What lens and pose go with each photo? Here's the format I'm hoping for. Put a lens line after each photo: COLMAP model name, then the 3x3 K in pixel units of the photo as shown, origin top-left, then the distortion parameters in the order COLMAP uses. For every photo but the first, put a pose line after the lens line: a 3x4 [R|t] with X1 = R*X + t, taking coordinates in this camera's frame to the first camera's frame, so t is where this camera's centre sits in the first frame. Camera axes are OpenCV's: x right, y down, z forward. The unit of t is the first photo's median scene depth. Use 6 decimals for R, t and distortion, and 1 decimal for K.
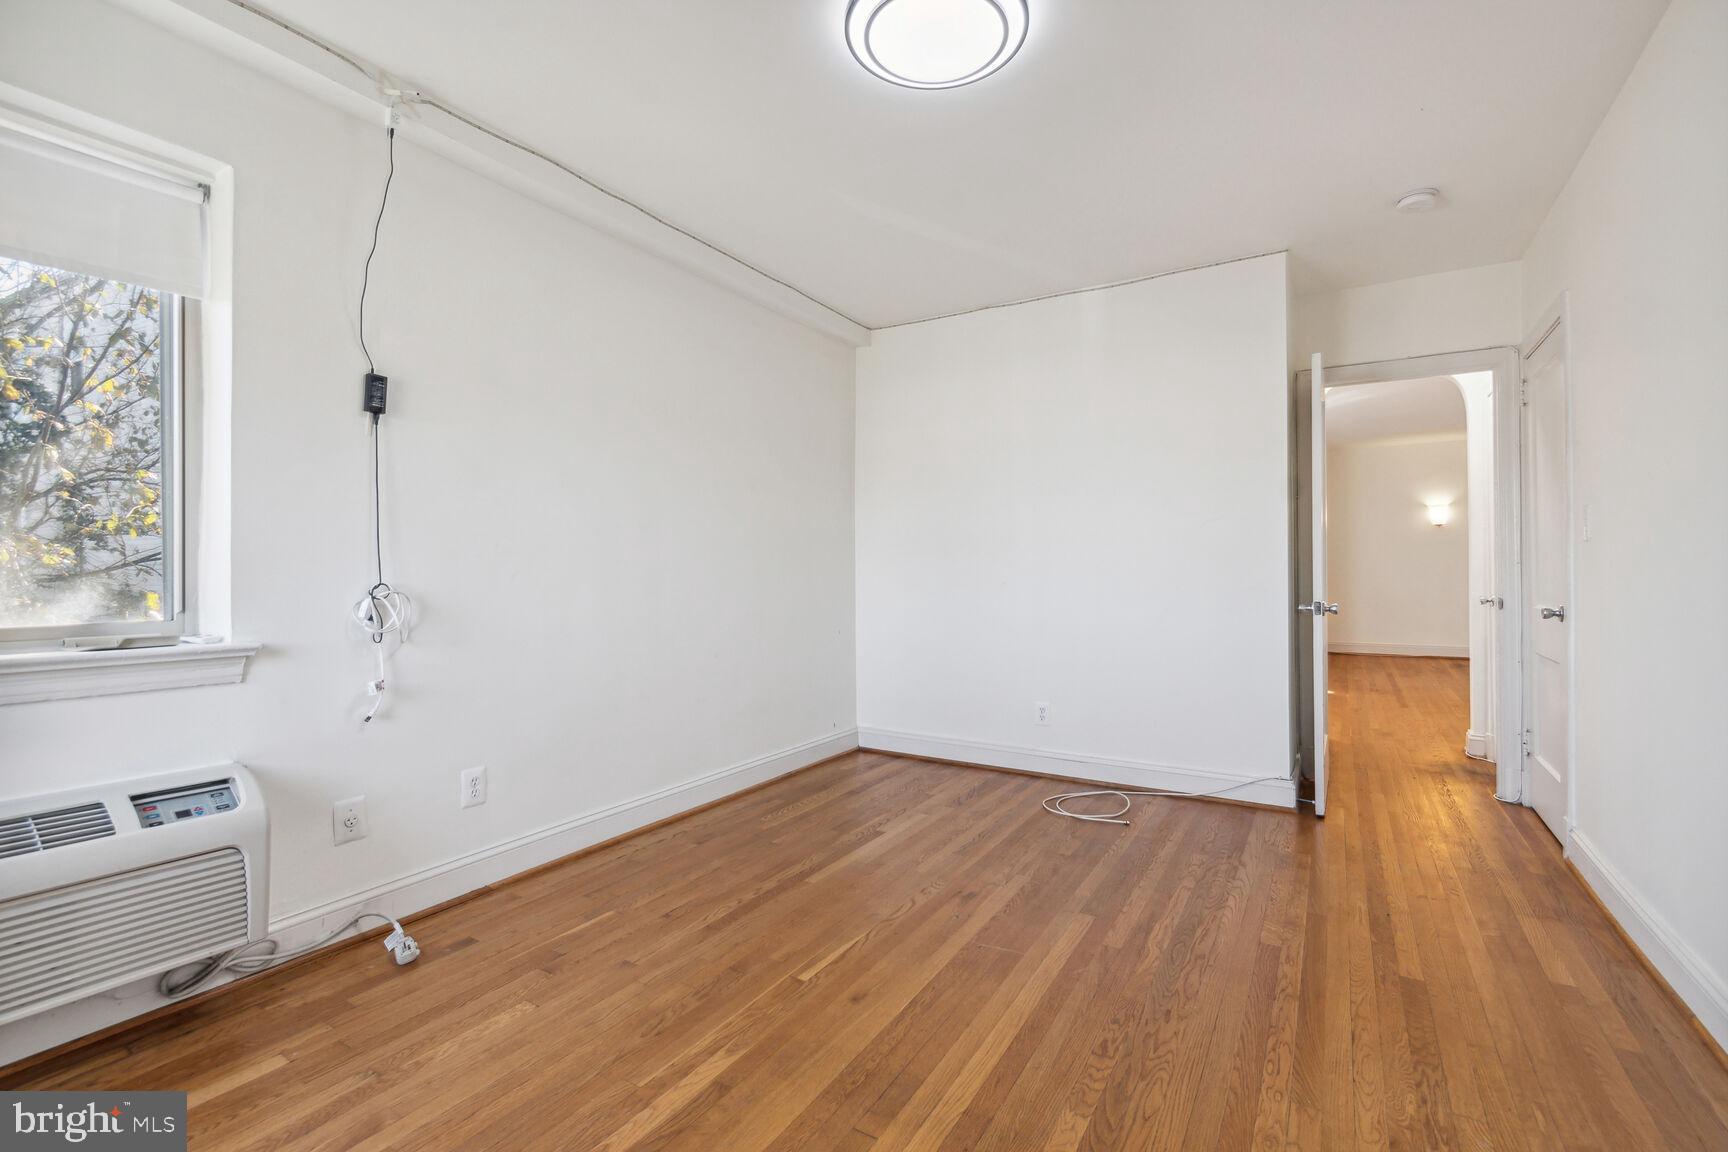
lens RADIAL K [[773.5, 0, 883.5], [0, 773.5, 573.7], [0, 0, 1]] dist [0.000751, 0.000029]
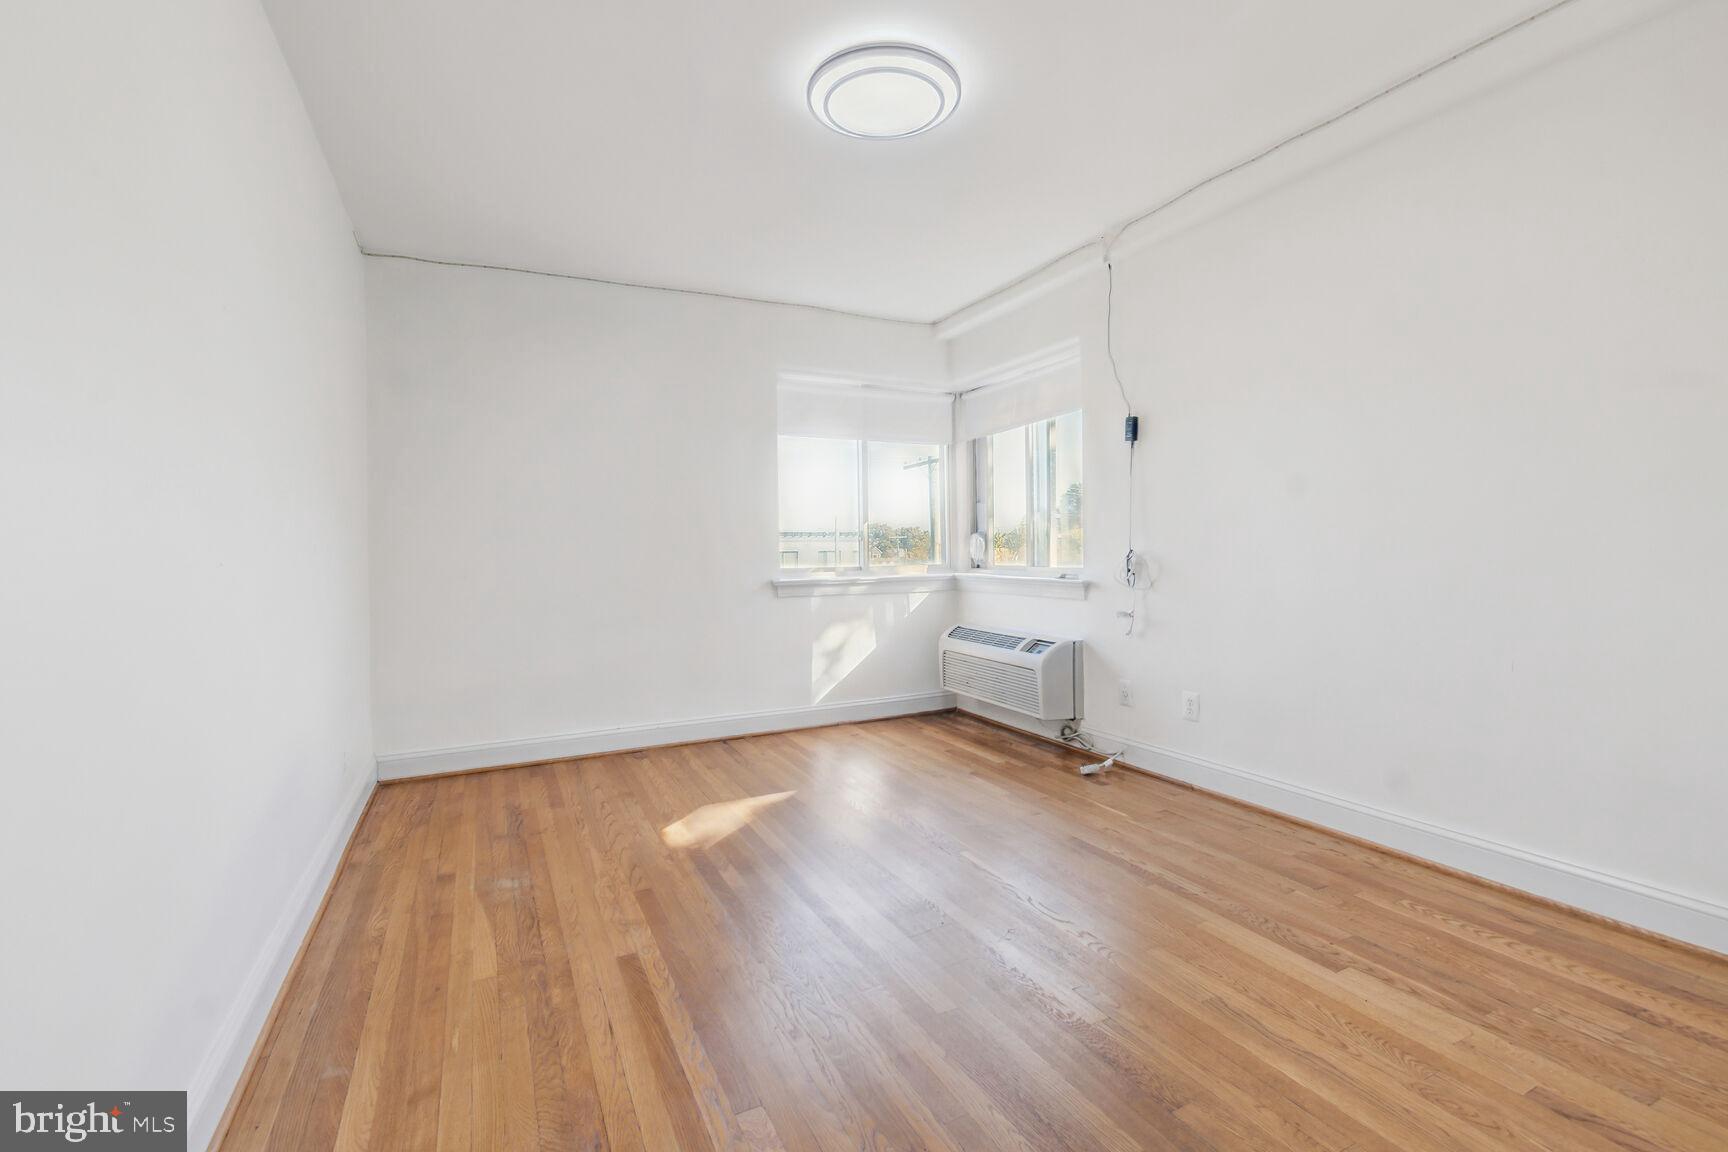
lens RADIAL K [[770.8, 0, 868.6], [0, 770.8, 566.4], [0, 0, 1]] dist [0.003646, 0.000212]
pose [[-0.542723, 0.034659, -0.839196, 0.959680], [0.018601, 0.999399, 0.029246, -0.009511], [0.839706, 0.000263, -0.543042, 1.406937]]
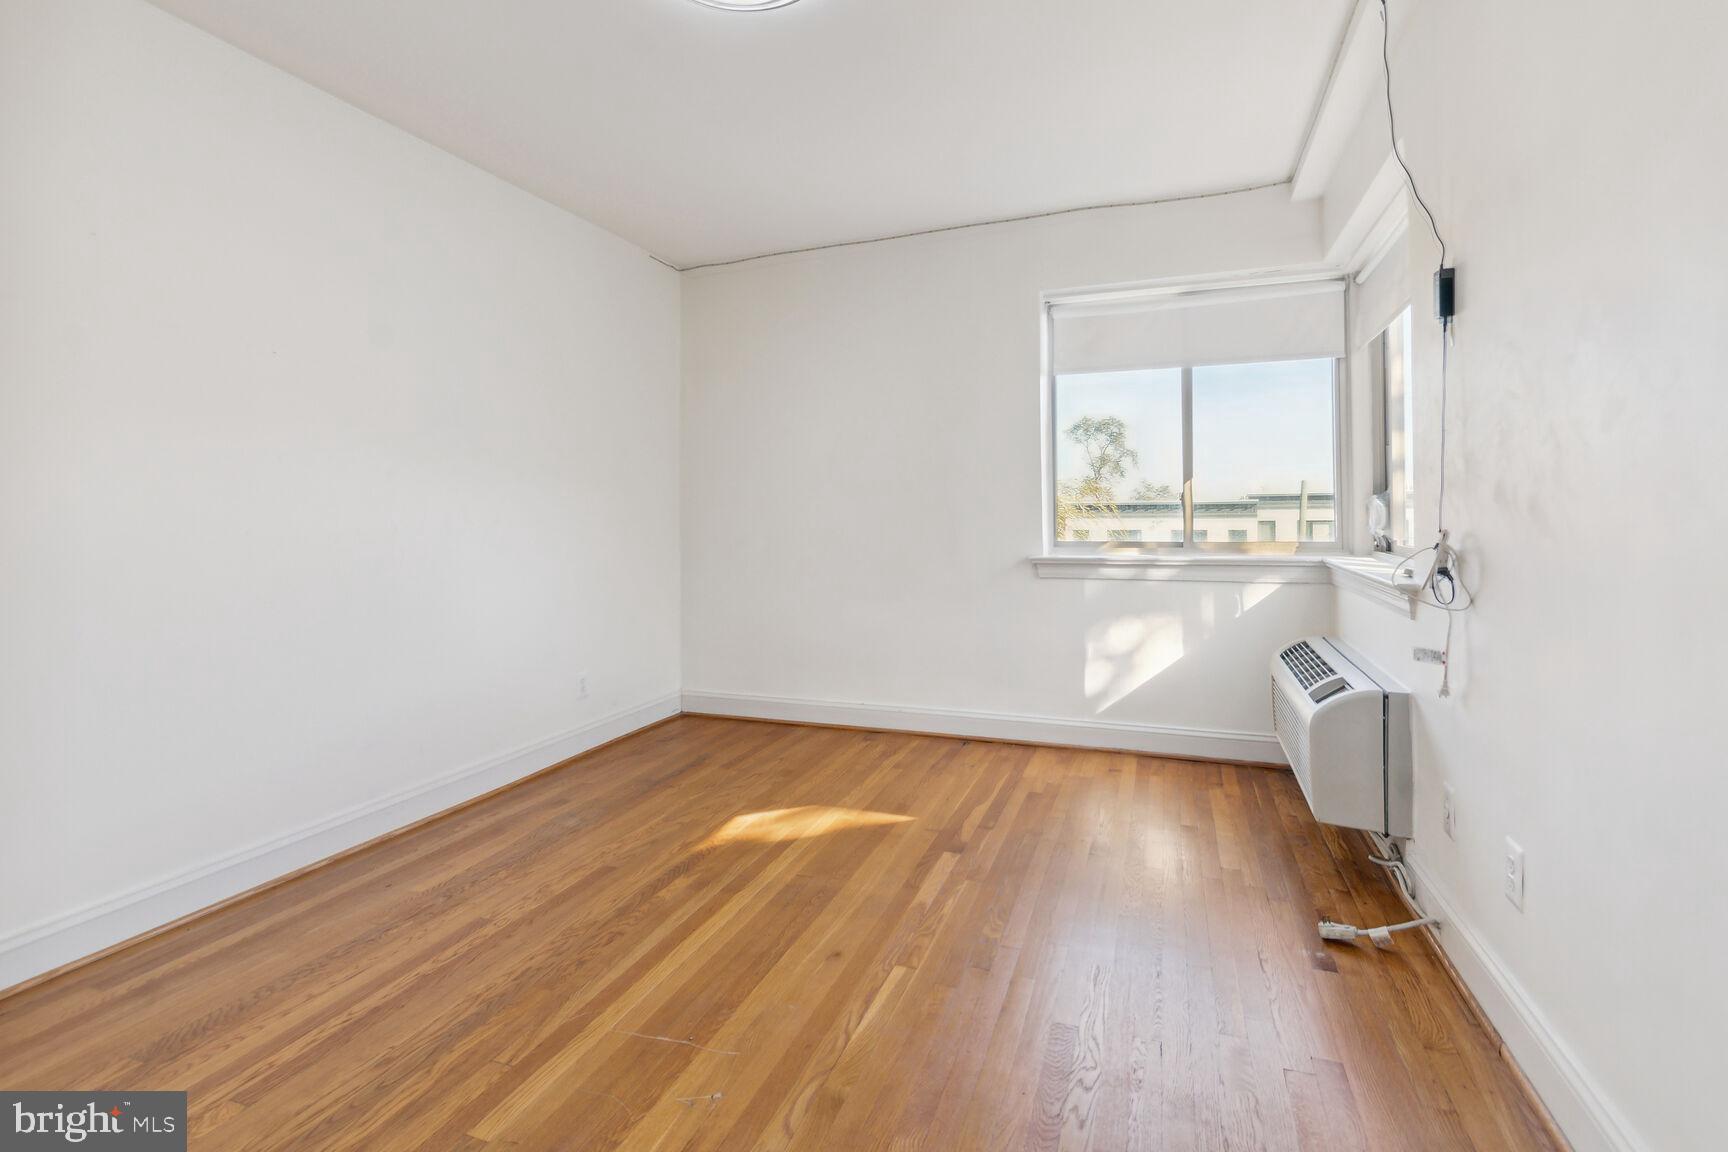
lens RADIAL K [[806.1, 0, 867.3], [0, 806.1, 516.8], [0, 0, 1]] dist [0.001059, -0.000115]
pose [[-0.983962, 0.015736, -0.177682, 0.085297], [0.015638, 0.999876, 0.001951, -0.011760], [0.177690, -0.000859, -0.984086, 1.714792]]
